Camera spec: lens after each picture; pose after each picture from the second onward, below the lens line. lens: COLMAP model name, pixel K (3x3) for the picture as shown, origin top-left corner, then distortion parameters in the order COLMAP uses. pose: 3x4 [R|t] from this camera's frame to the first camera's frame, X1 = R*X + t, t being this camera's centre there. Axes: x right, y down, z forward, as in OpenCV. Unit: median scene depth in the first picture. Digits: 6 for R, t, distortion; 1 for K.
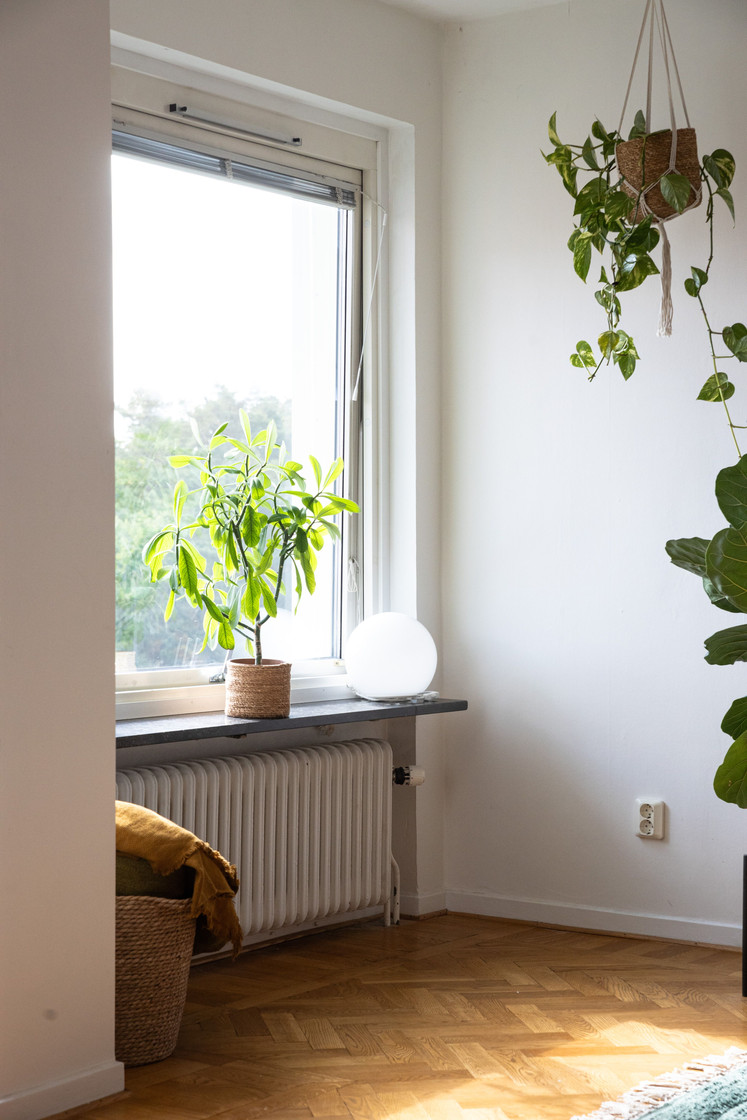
lens RADIAL K [[2067.7, 0, 373.5], [0, 2067.7, 560.0], [0, 0, 1]] dist [0.176395, 0.234956]
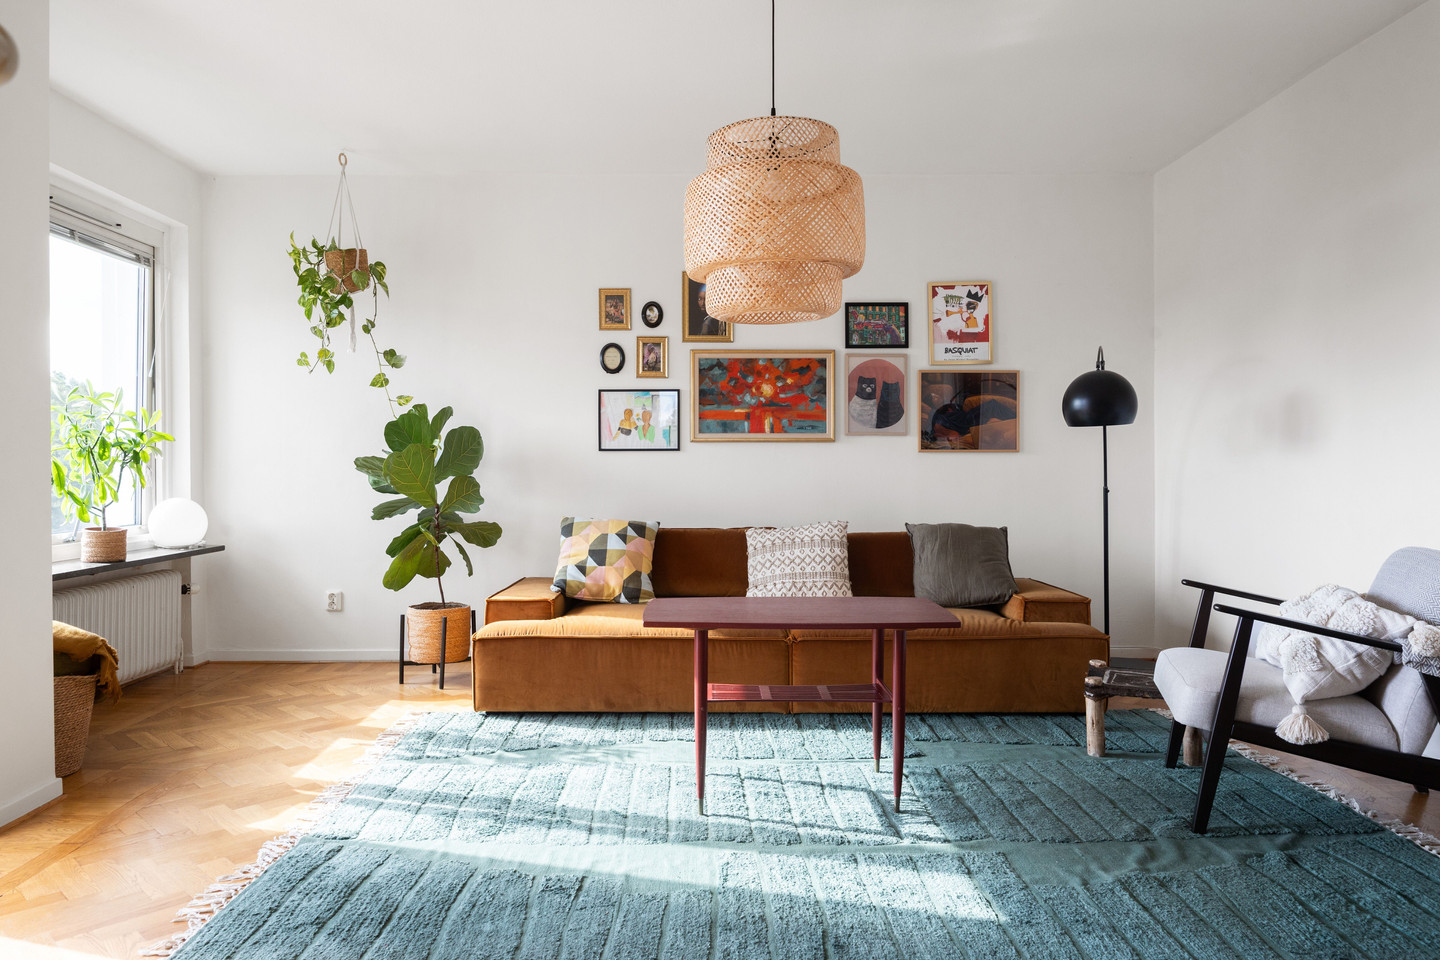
lens RADIAL K [[949.1, 0, 719.8], [0, 949.1, 468.9], [0, 0, 1]] dist [0.000743, -0.000165]
pose [[0.808676, -0.006043, 0.588223, -0.104999], [0.004125, 0.999981, 0.004602, -0.001455], [-0.588239, -0.001295, 0.808686, 0.077732]]
